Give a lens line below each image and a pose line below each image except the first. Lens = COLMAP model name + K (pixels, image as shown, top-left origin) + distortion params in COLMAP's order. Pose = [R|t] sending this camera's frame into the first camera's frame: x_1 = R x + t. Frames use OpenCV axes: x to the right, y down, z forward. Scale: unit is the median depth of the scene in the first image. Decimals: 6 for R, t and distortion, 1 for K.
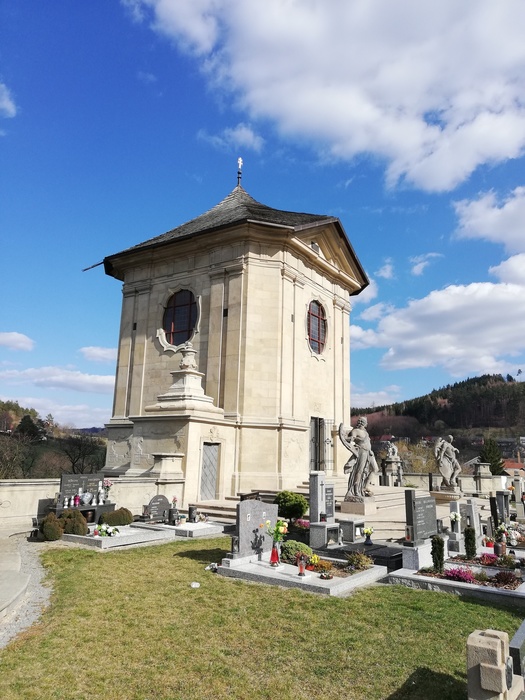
lens RADIAL K [[525.0, 0, 262.5], [0, 525.0, 350.0], [0, 0, 1]] dist [0.025459, 0.000127]
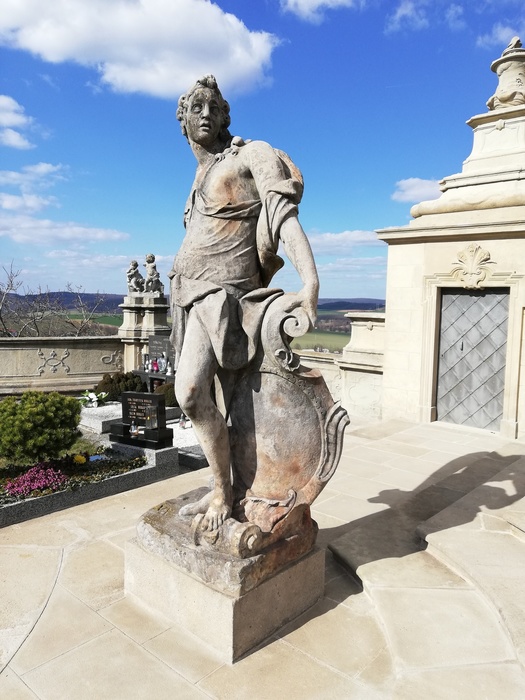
lens RADIAL K [[525.0, 0, 262.5], [0, 525.0, 350.0], [0, 0, 1]] dist [0.025459, 0.000127]
pose [[-0.142172, 0.056787, -0.988212, 0.280260], [0.176190, 0.983862, 0.031189, 0.159569], [0.974035, -0.169679, -0.149883, 0.786004]]
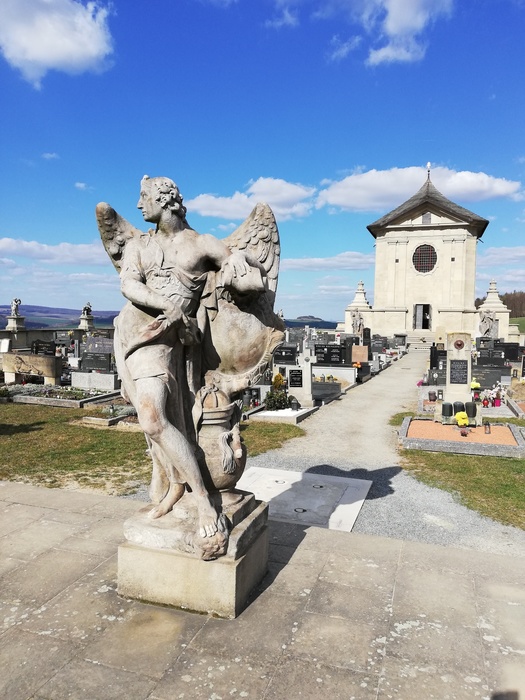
lens RADIAL K [[525.0, 0, 262.5], [0, 525.0, 350.0], [0, 0, 1]] dist [0.025459, 0.000127]
pose [[0.265681, 0.032913, -0.963499, 2.116241], [0.183029, 0.979518, 0.083930, 0.016477], [0.946527, -0.198647, 0.254215, -0.178224]]
